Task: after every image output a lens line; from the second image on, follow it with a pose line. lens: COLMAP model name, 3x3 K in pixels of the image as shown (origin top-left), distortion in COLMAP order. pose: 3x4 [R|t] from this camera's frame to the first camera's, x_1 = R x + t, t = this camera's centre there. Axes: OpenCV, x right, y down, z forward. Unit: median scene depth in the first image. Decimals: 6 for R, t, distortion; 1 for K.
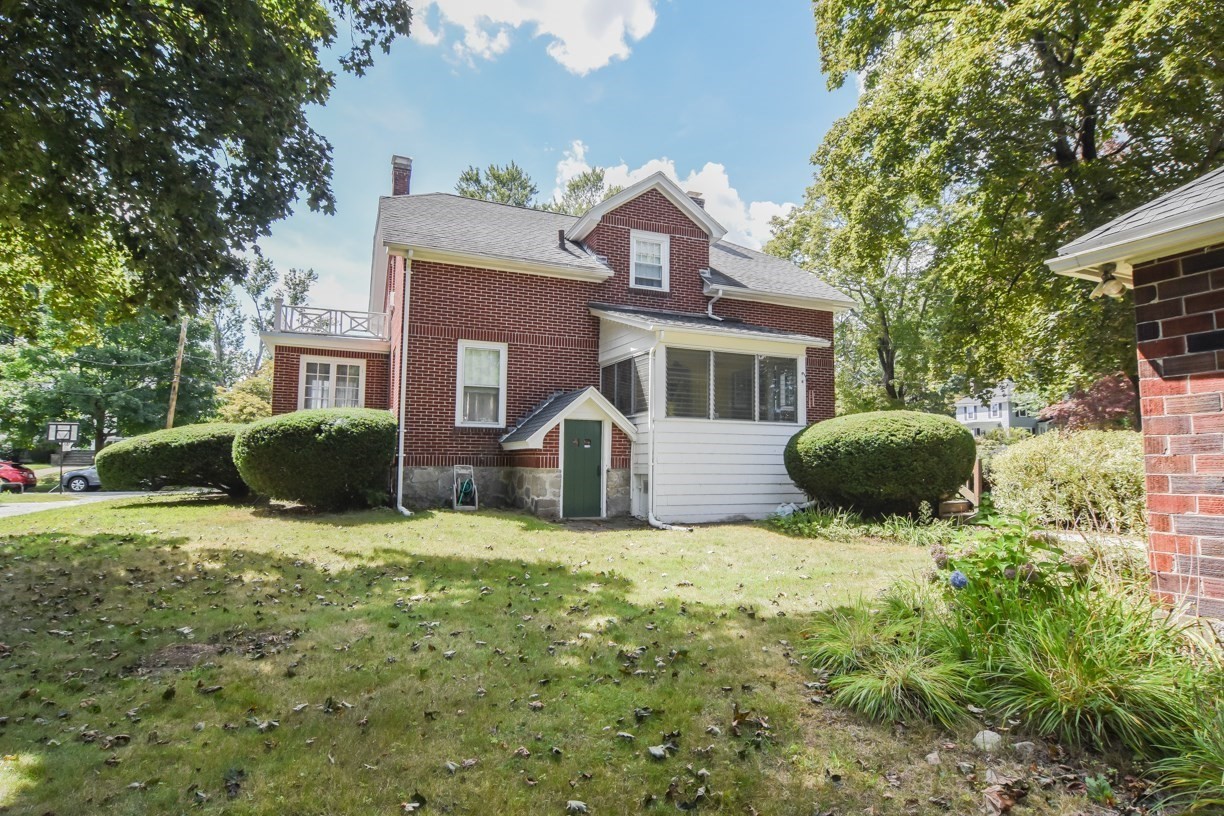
lens RADIAL K [[641.4, 0, 612.0], [0, 641.4, 408.0], [0, 0, 1]] dist [0.000312, 0.000049]
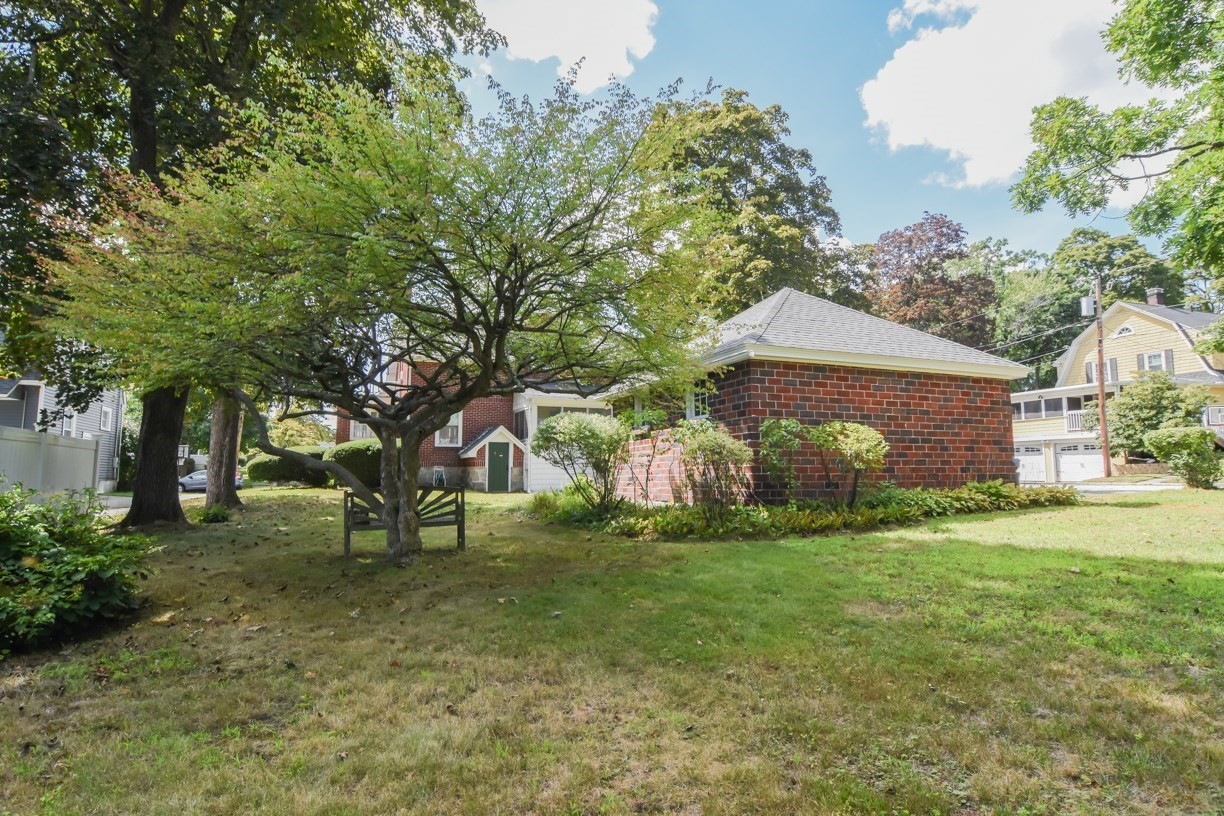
lens RADIAL K [[641.4, 0, 612.0], [0, 641.4, 408.0], [0, 0, 1]] dist [0.000312, 0.000049]
pose [[0.999769, -0.015036, -0.015384, 0.335197], [0.014740, 0.999707, -0.019184, -0.043741], [0.015668, 0.018953, 0.999698, -0.969776]]
